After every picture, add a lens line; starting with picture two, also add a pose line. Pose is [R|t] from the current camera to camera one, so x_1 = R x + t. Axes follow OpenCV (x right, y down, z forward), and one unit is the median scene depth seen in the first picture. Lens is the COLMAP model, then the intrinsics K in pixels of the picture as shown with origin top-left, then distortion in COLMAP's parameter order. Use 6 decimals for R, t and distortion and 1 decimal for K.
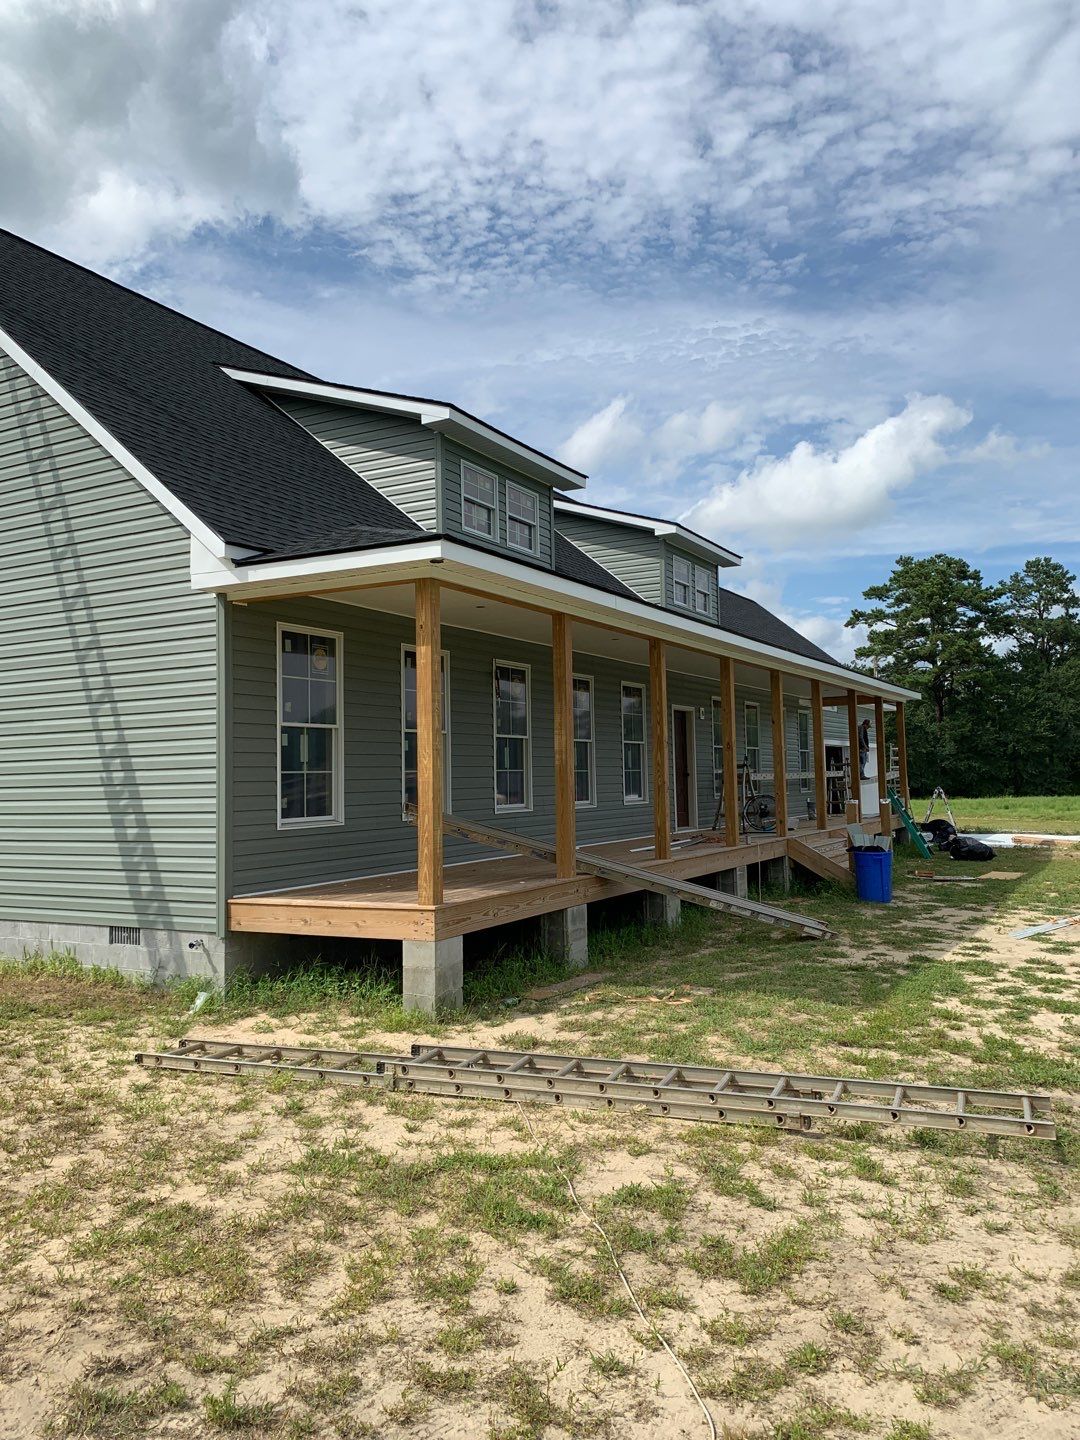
lens RADIAL K [[1082.4, 0, 535.0], [0, 1082.4, 708.5], [0, 0, 1]] dist [0.019853, -0.024319]
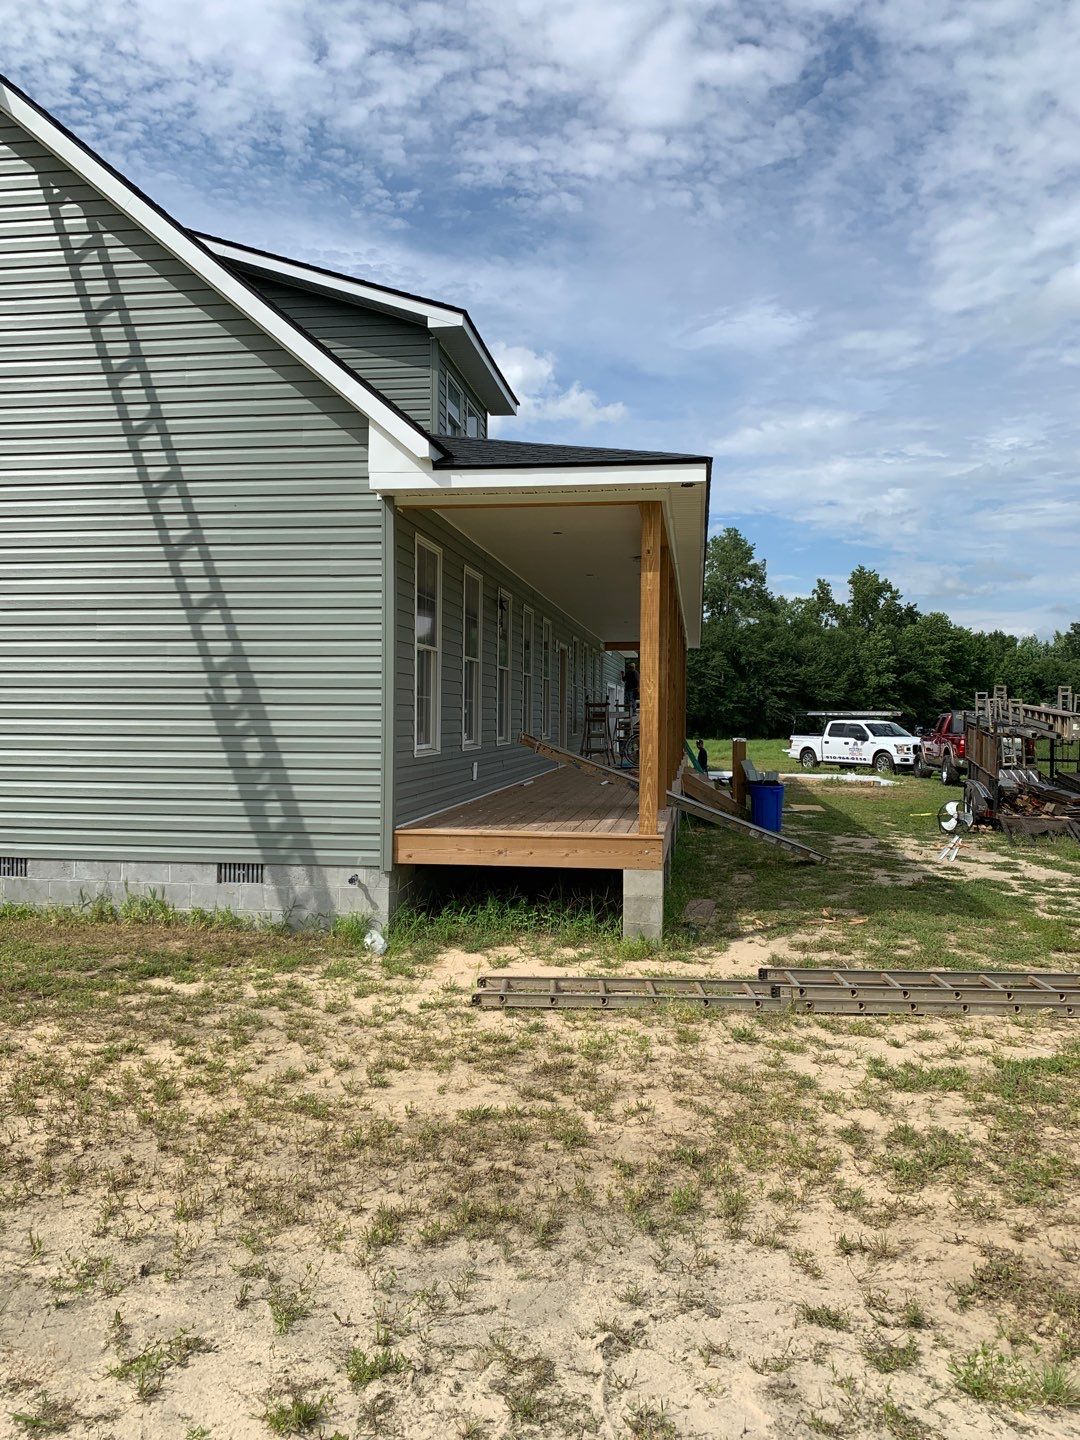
lens RADIAL K [[1082.4, 0, 507.3], [0, 1082.4, 726.8], [0, 0, 1]] dist [0.019853, -0.024319]
pose [[0.939538, 0.023049, 0.341668, -0.471376], [-0.049126, 0.996484, 0.067866, 0.018408], [-0.338903, -0.080548, 0.937367, 0.100651]]
